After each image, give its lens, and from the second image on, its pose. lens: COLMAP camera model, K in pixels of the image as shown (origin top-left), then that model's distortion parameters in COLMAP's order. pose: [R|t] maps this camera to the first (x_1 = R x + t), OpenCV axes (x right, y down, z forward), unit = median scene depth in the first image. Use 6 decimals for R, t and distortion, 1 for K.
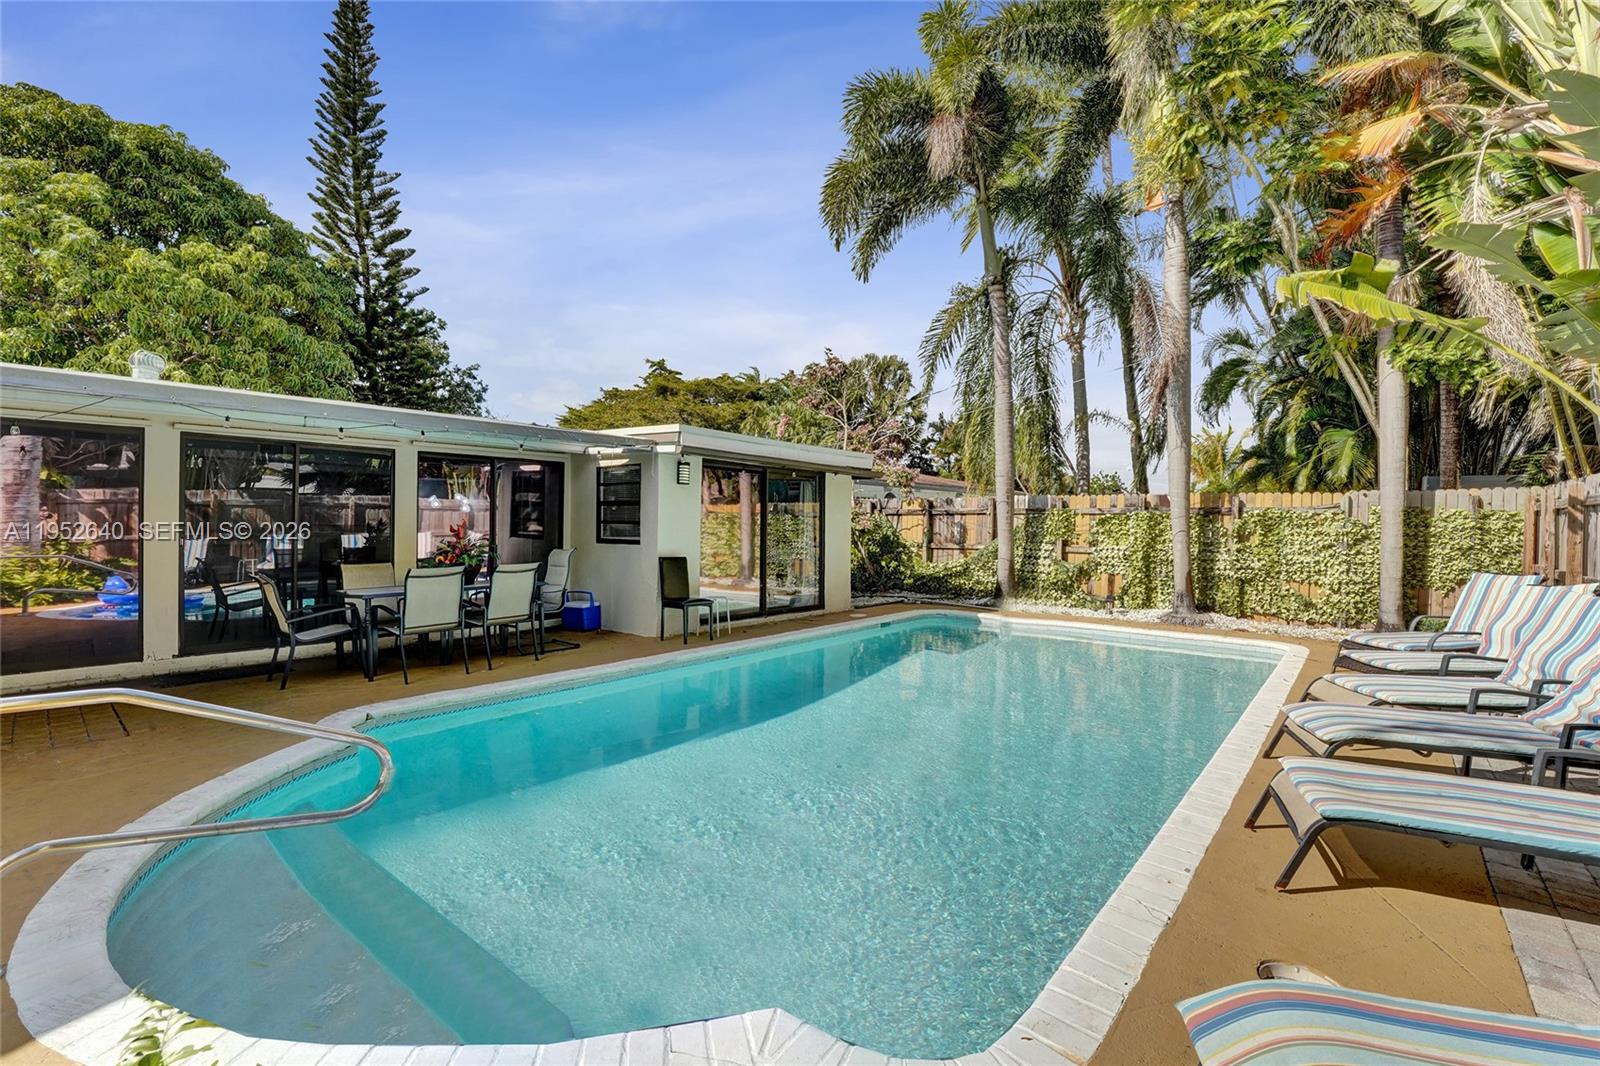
lens RADIAL K [[694.1, 0, 803.2], [0, 694.1, 520.8], [0, 0, 1]] dist [-0.010950, 0.000297]
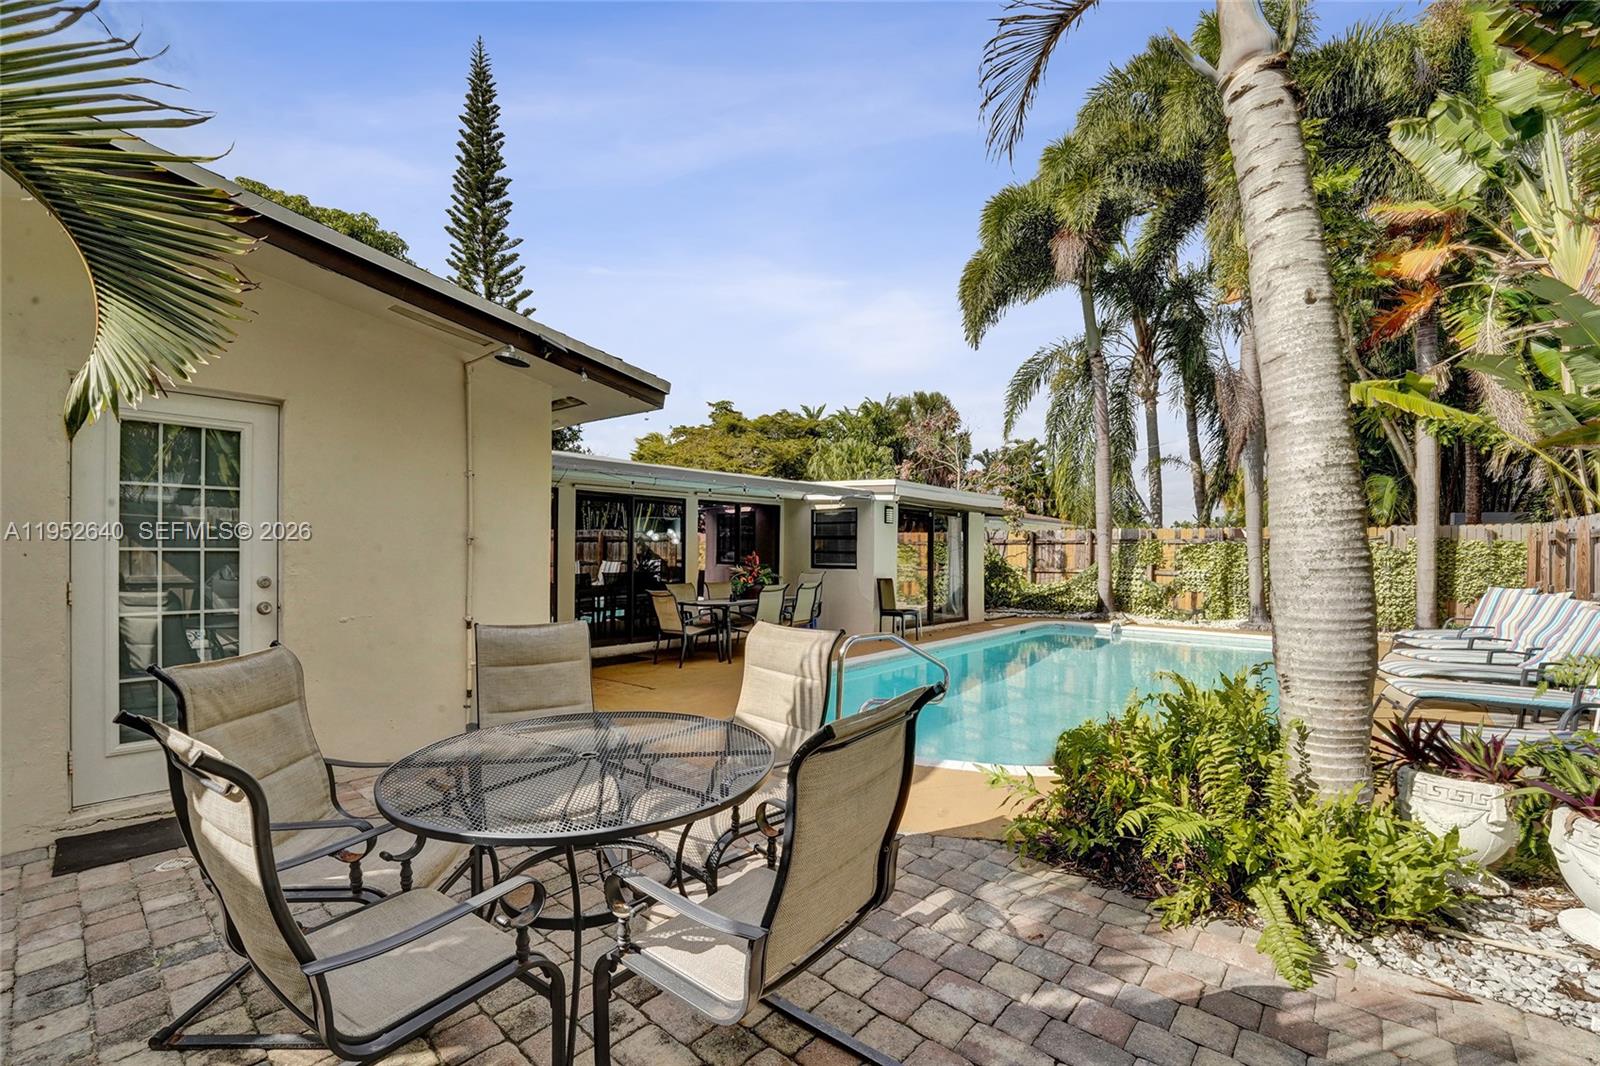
lens RADIAL K [[694.1, 0, 809.9], [0, 694.1, 548.0], [0, 0, 1]] dist [-0.010950, 0.000297]
pose [[0.999966, -0.003373, -0.007485, -0.254057], [0.003376, 0.999994, 0.000360, -0.005197], [0.007484, -0.000386, 0.999972, -0.261660]]
